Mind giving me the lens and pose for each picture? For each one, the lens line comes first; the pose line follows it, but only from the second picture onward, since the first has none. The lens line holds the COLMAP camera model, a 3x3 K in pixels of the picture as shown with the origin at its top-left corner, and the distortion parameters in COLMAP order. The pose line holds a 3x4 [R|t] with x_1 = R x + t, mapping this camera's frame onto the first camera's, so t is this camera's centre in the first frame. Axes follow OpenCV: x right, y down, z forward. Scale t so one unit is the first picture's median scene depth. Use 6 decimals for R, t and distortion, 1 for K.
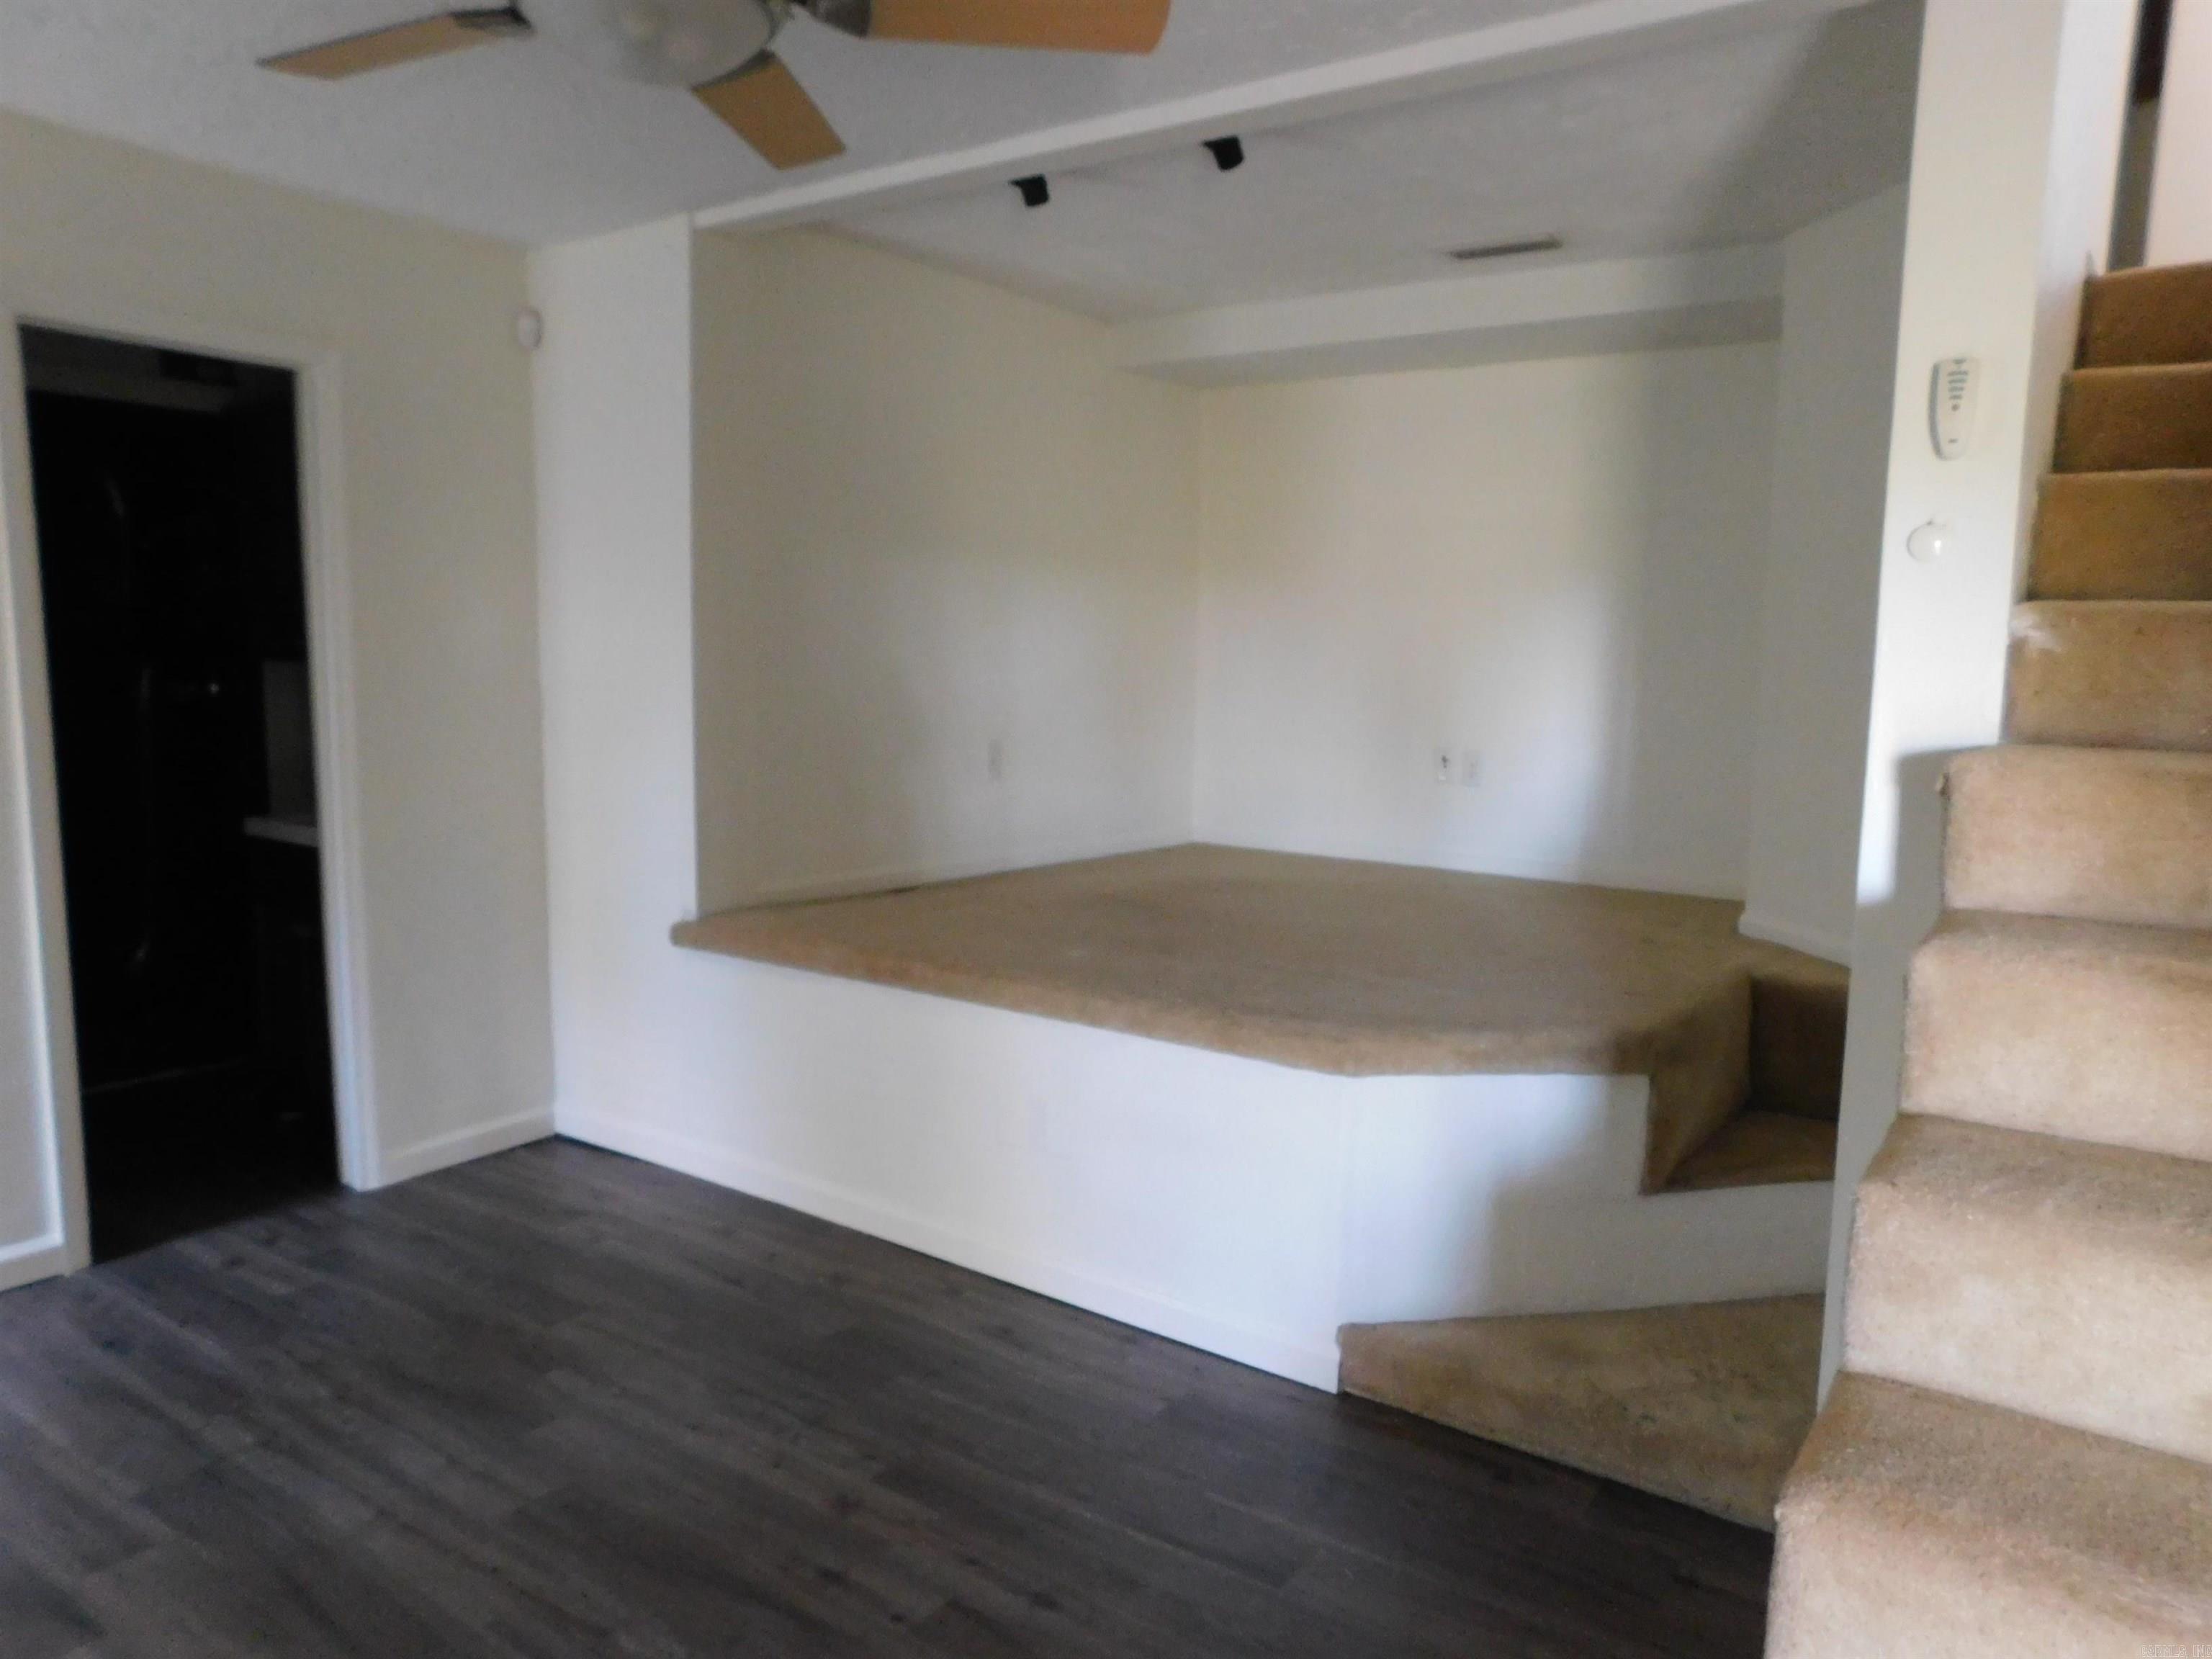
lens RADIAL K [[1466.8, 0, 1117.3], [0, 1466.8, 819.5], [0, 0, 1]] dist [-0.063816, 0.049910]
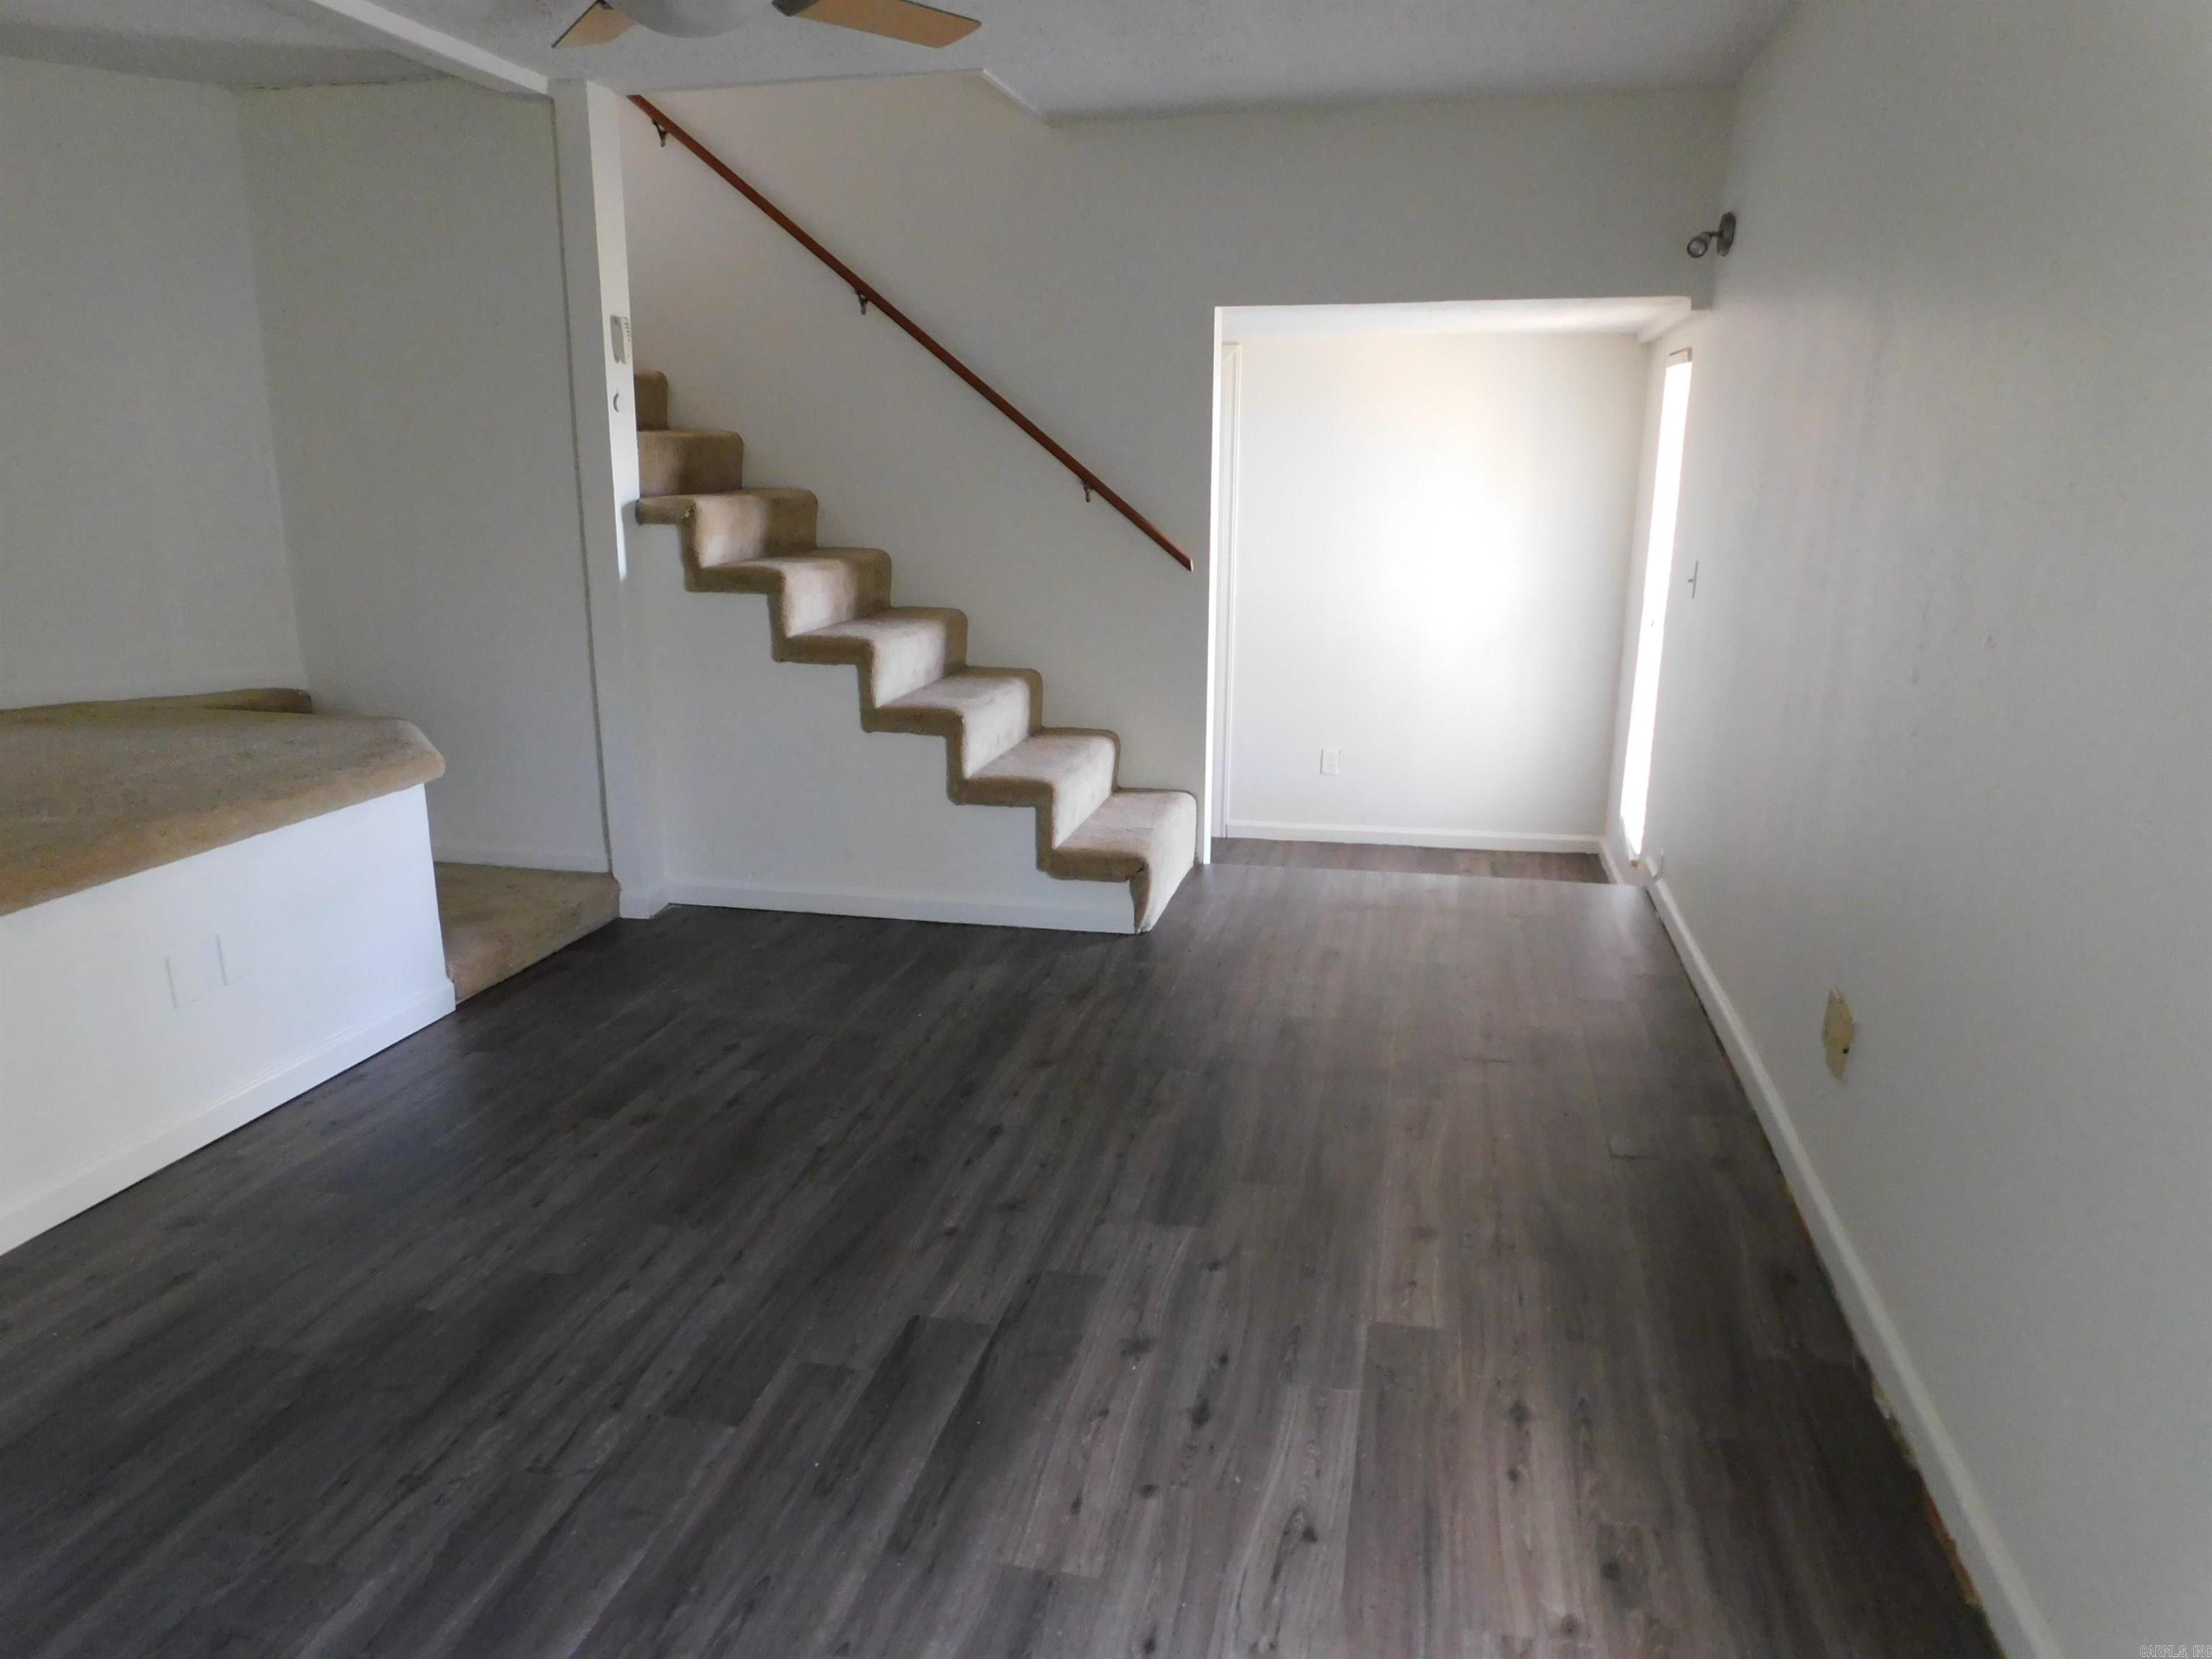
lens RADIAL K [[1466.8, 0, 1112.4], [0, 1466.8, 818.1], [0, 0, 1]] dist [-0.063816, 0.049910]
pose [[-0.370517, -0.252117, 0.893954, -1.429211], [0.082336, 0.949752, 0.301979, -0.162004], [-0.925169, 0.185493, -0.331141, 0.948598]]
